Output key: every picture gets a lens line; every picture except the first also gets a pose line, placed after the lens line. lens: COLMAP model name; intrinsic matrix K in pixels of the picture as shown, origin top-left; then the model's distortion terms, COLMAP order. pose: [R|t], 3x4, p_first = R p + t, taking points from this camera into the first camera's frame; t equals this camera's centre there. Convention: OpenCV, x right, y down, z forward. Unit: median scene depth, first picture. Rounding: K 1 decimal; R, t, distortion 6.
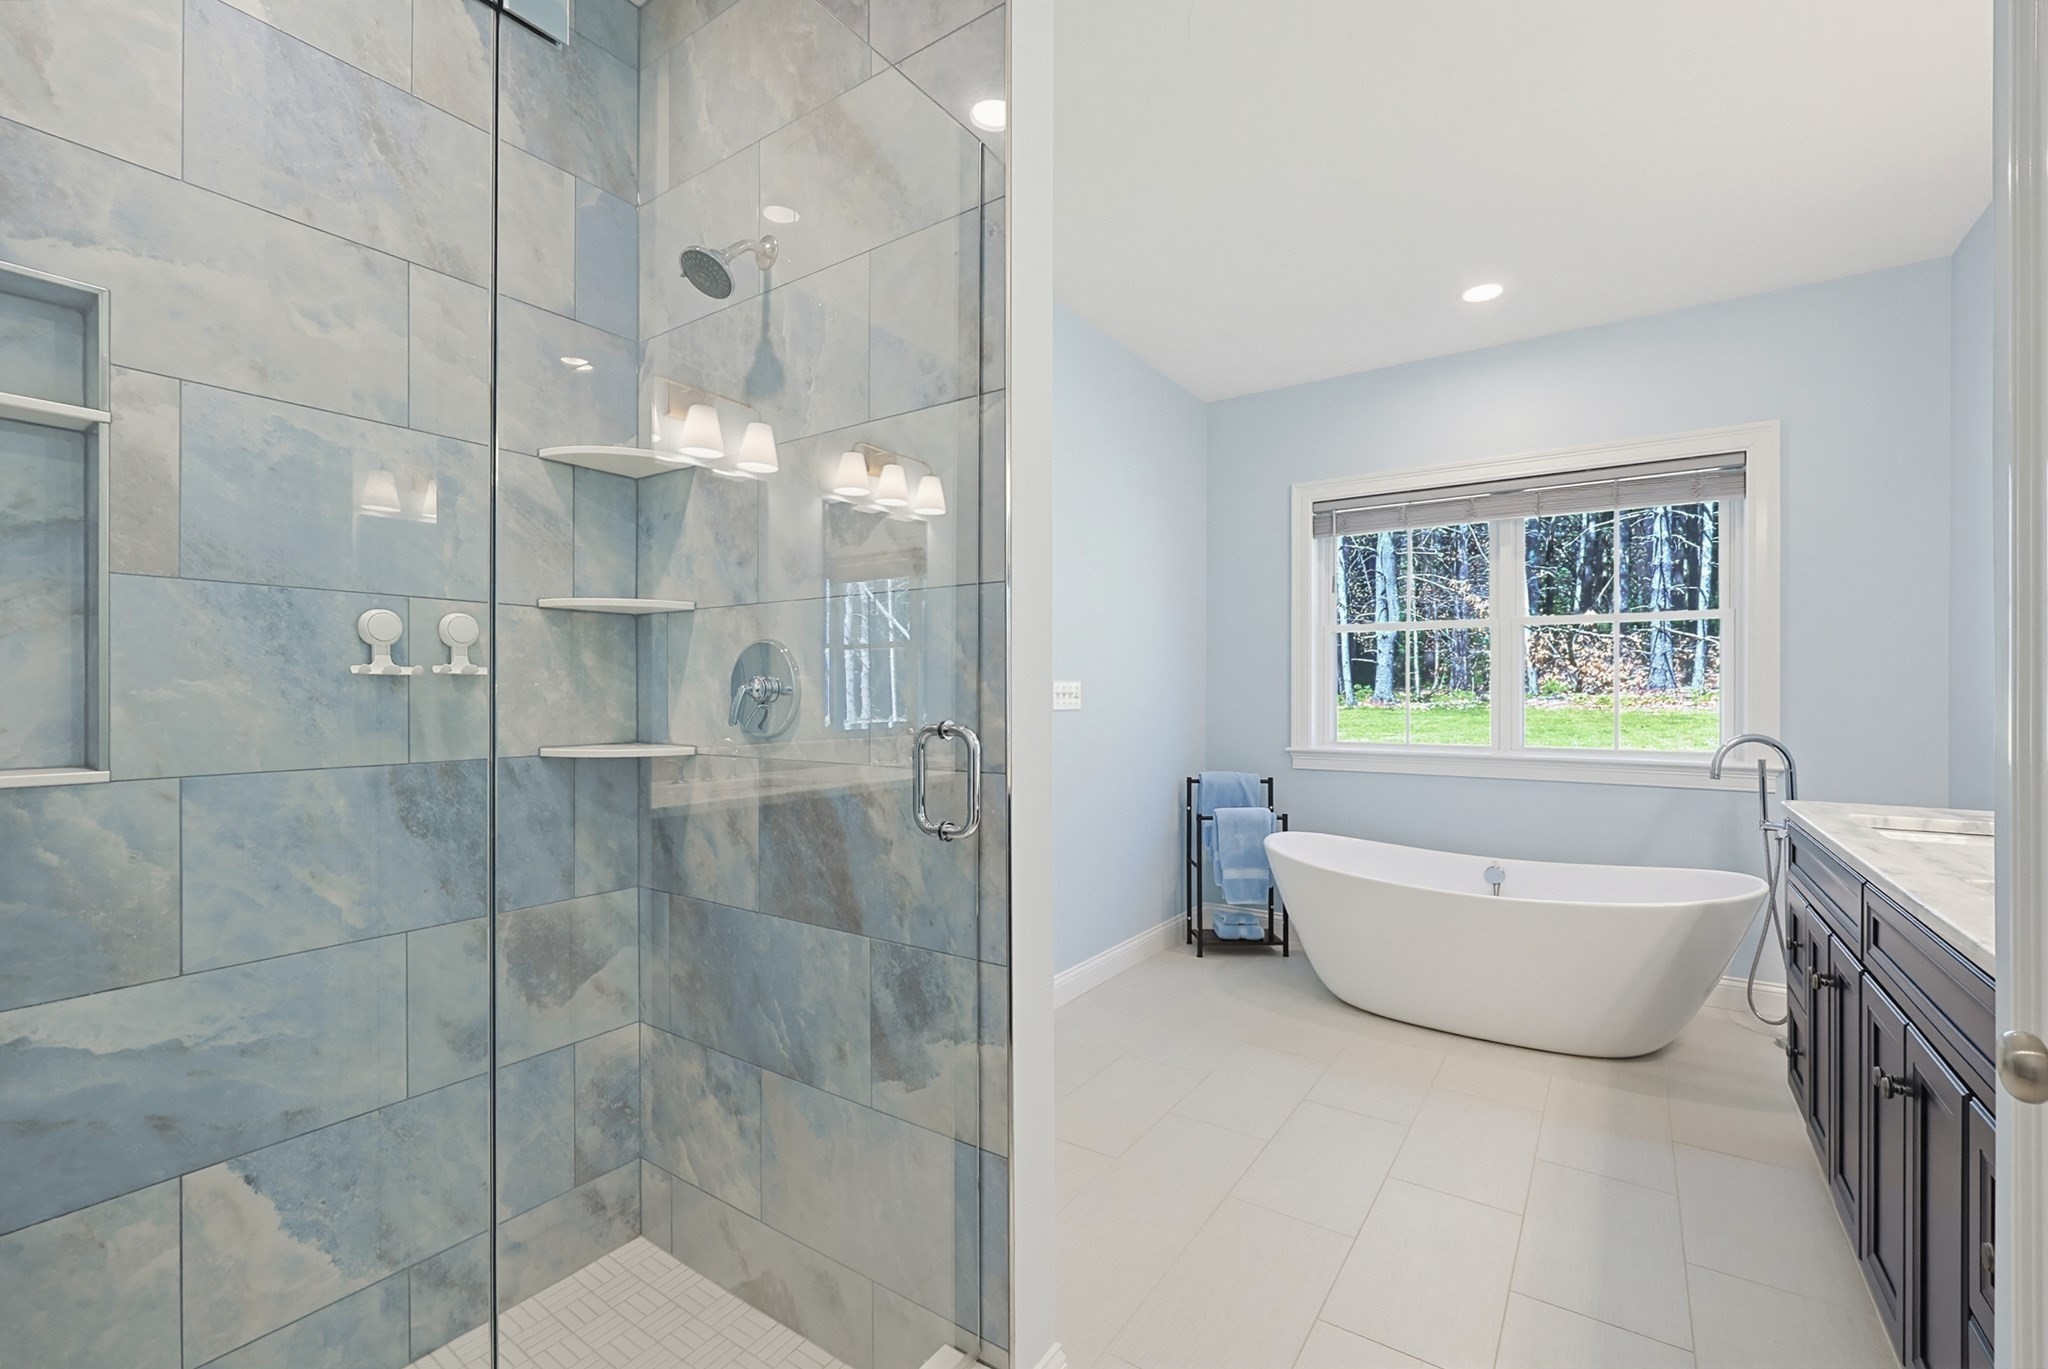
lens RADIAL K [[848.7, 0, 1023.8], [0, 848.7, 688.3], [0, 0, 1]] dist [-0.007562, 0.000829]
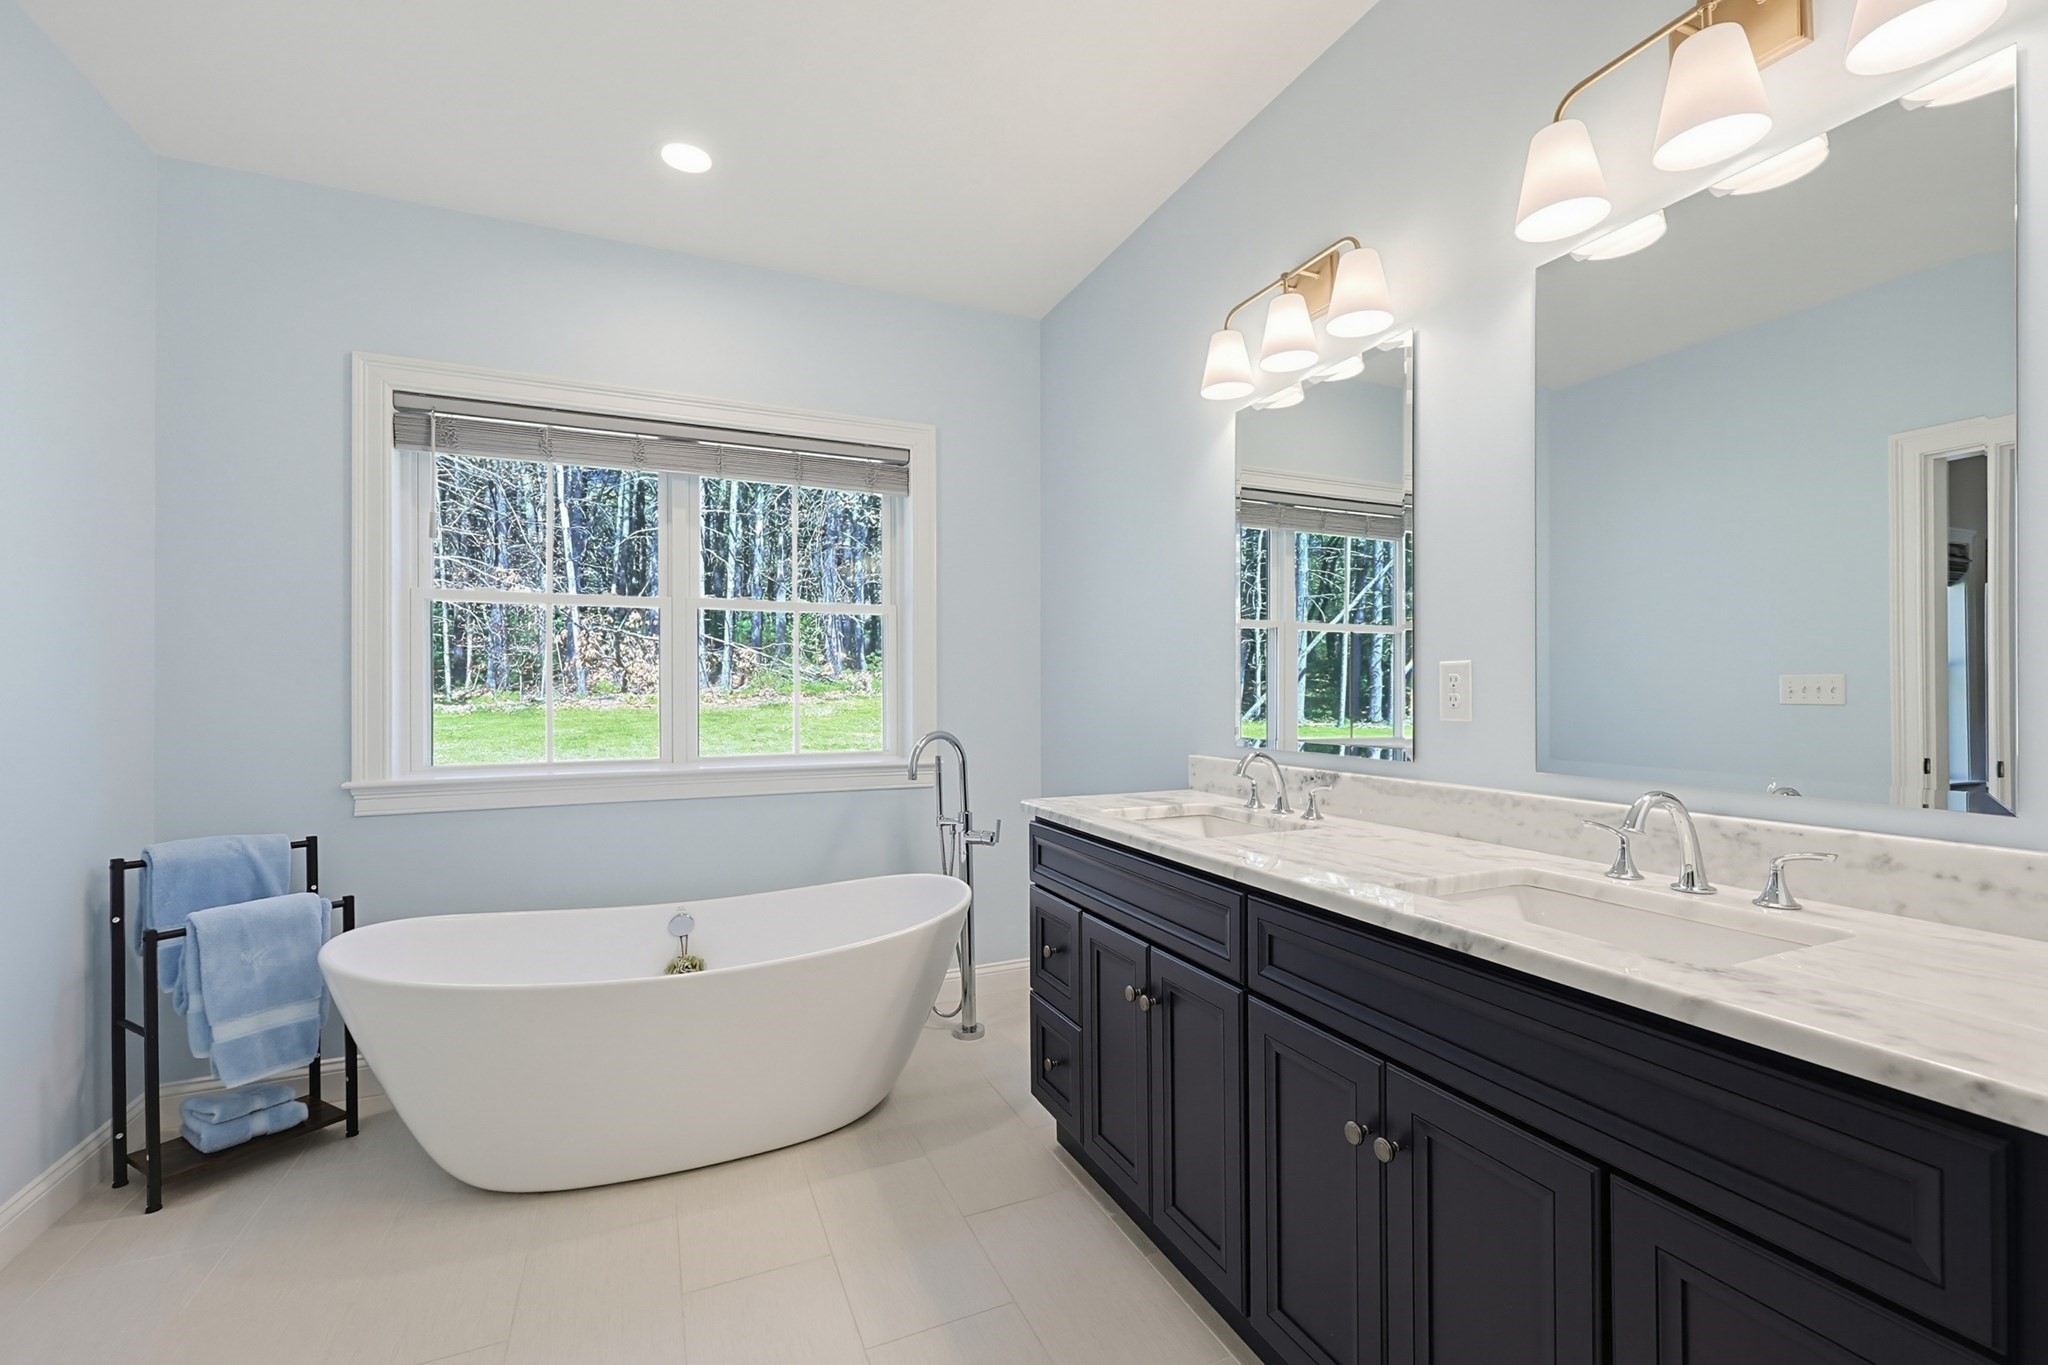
lens RADIAL K [[848.7, 0, 1003.0], [0, 848.7, 687.5], [0, 0, 1]] dist [-0.007562, 0.000829]
pose [[0.510823, -0.000688, 0.859686, 0.032526], [0.001995, 0.999998, -0.000386, 0.002933], [-0.859684, 0.001912, 0.510823, 0.293336]]
